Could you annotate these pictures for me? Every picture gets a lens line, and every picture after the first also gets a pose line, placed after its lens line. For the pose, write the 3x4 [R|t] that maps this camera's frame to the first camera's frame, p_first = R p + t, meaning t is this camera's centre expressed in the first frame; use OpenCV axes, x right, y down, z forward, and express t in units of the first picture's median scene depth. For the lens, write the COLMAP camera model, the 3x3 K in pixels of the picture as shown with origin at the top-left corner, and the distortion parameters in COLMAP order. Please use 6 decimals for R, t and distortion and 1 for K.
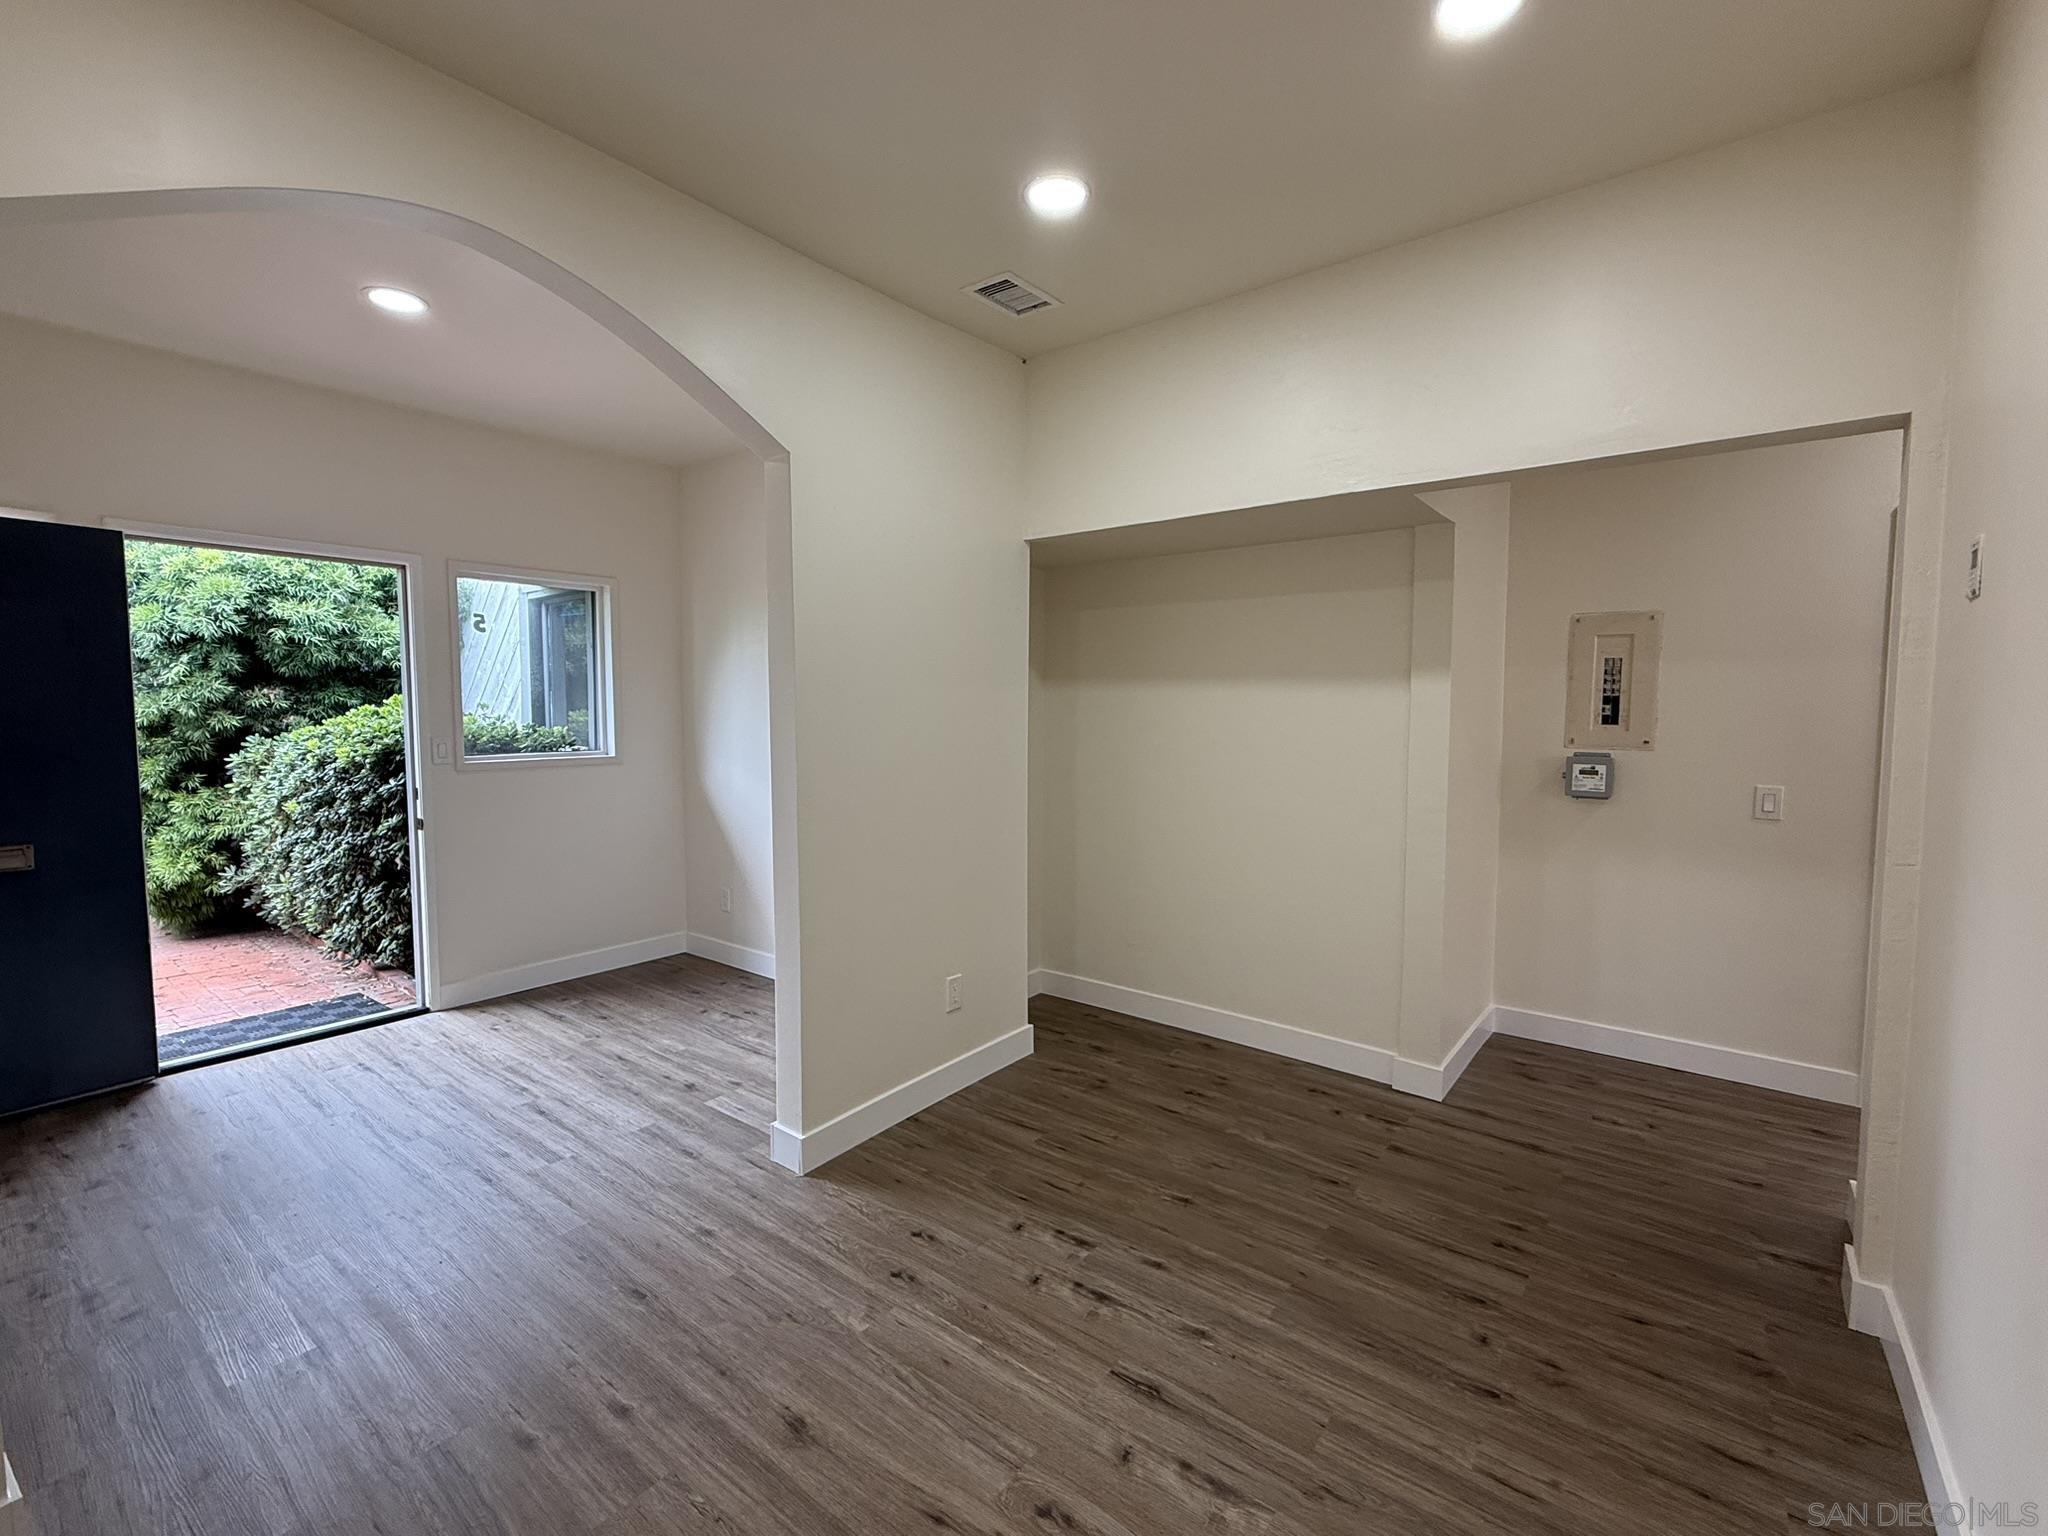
lens RADIAL K [[885.1, 0, 1021.0], [0, 885.1, 767.9], [0, 0, 1]] dist [0.000125, 0.000029]
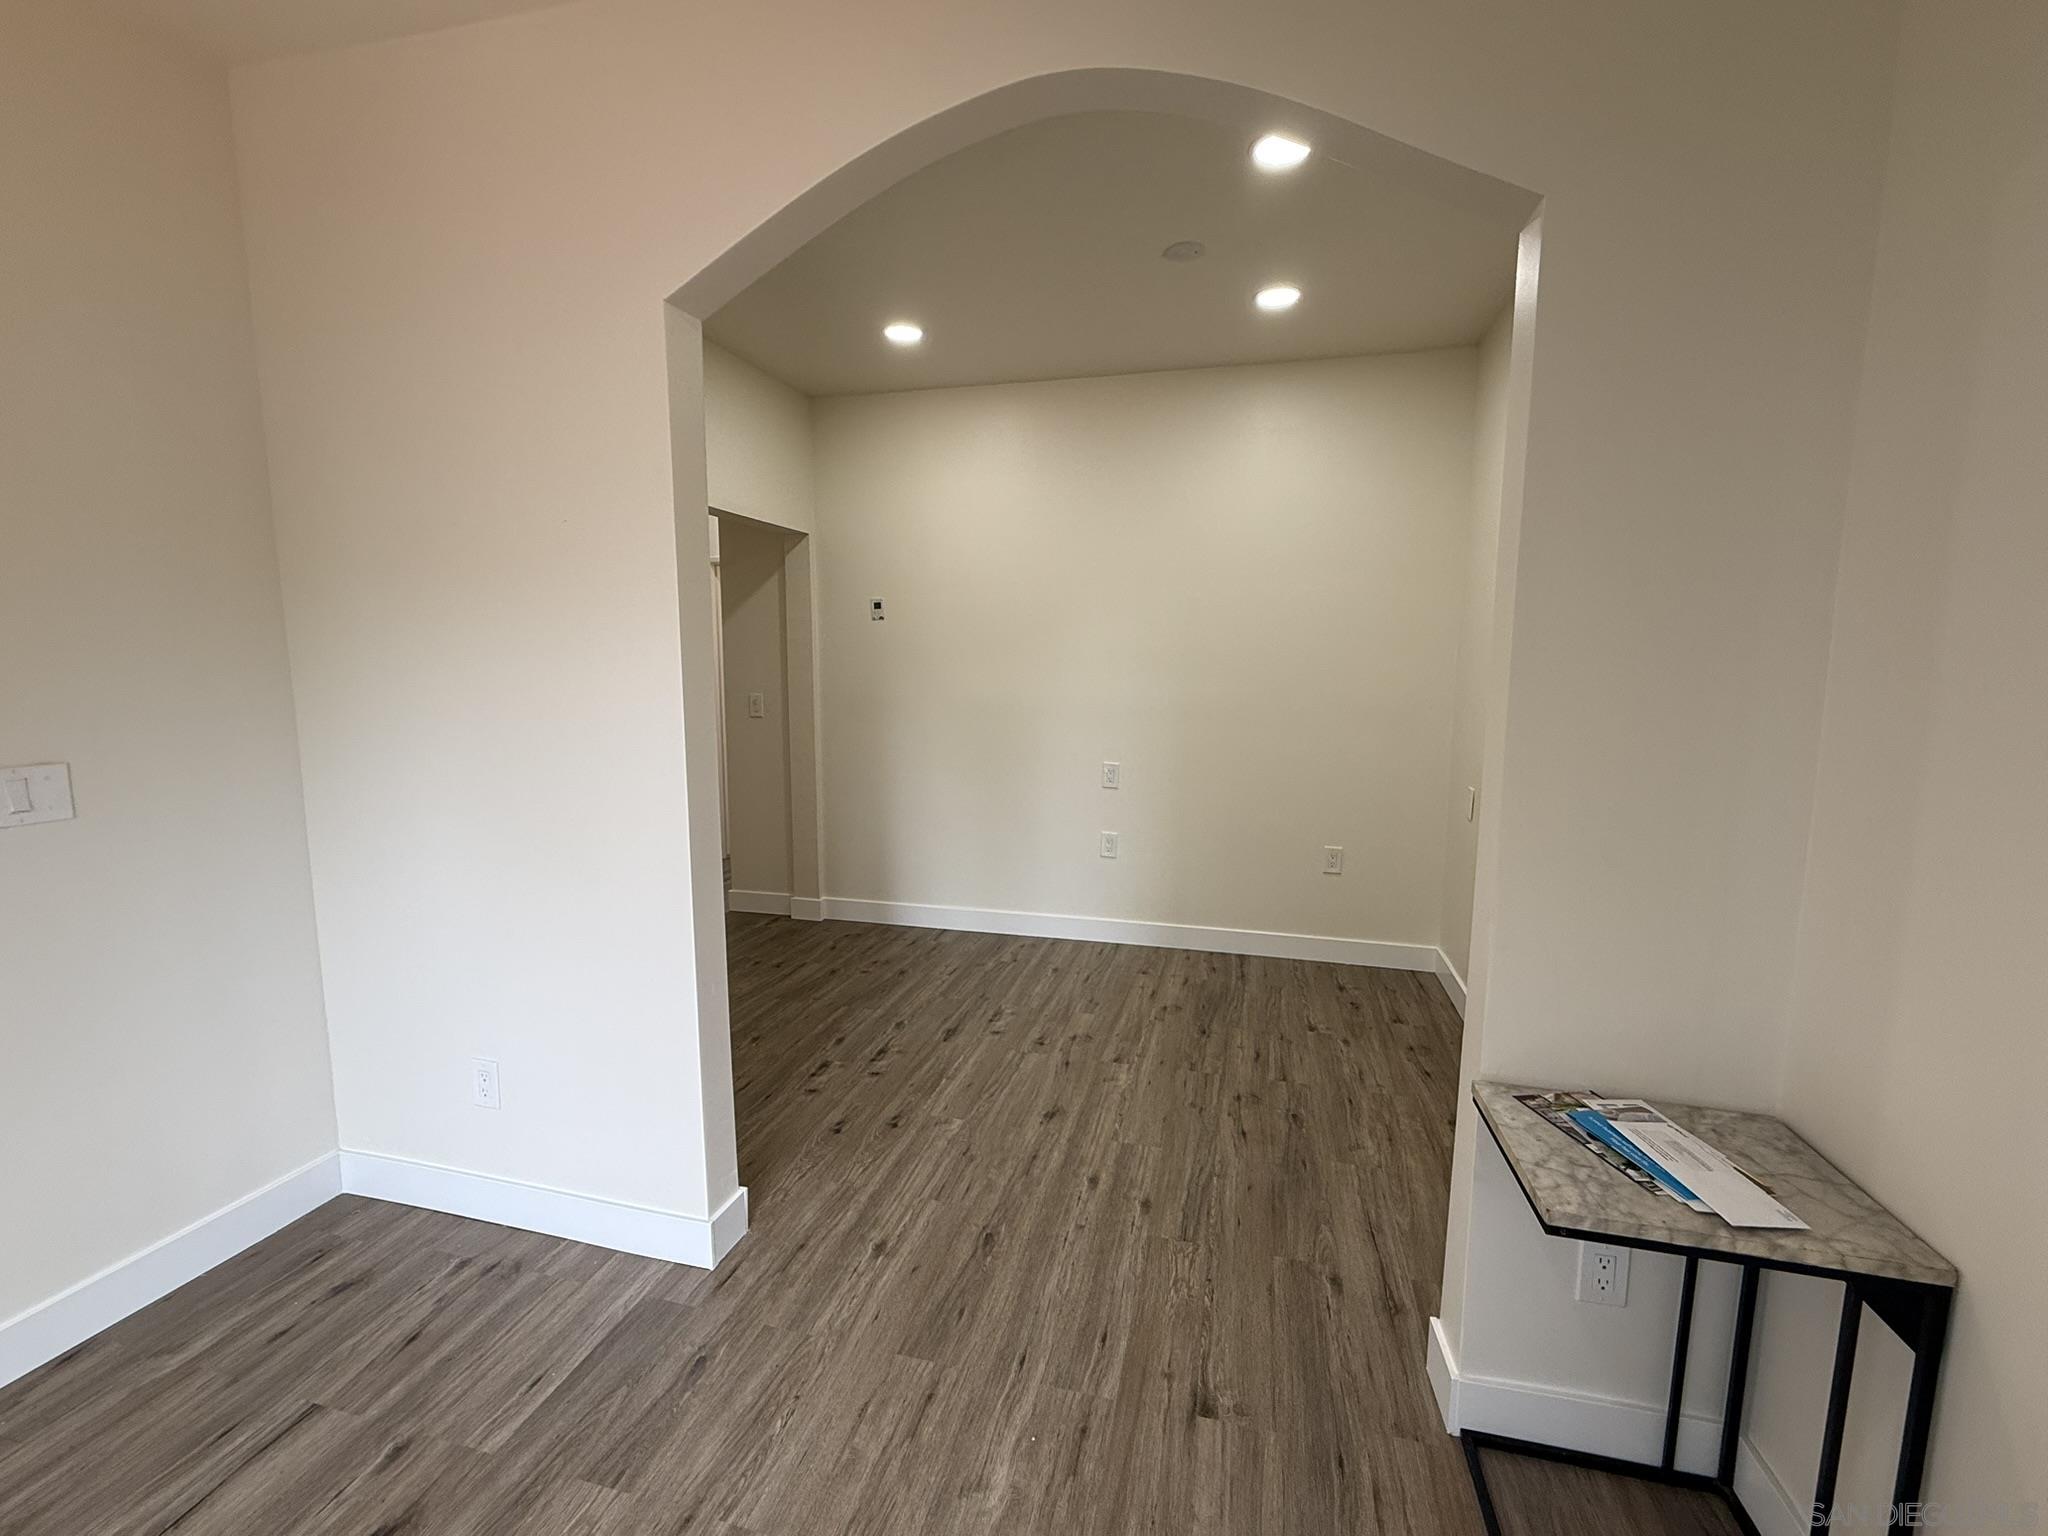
lens RADIAL K [[885.1, 0, 1021.0], [0, 885.1, 767.9], [0, 0, 1]] dist [0.000125, 0.000029]
pose [[-0.391453, -0.118999, 0.912471, -1.309178], [0.054310, 0.986887, 0.152002, -0.097279], [-0.918594, 0.109058, -0.379858, 1.287257]]
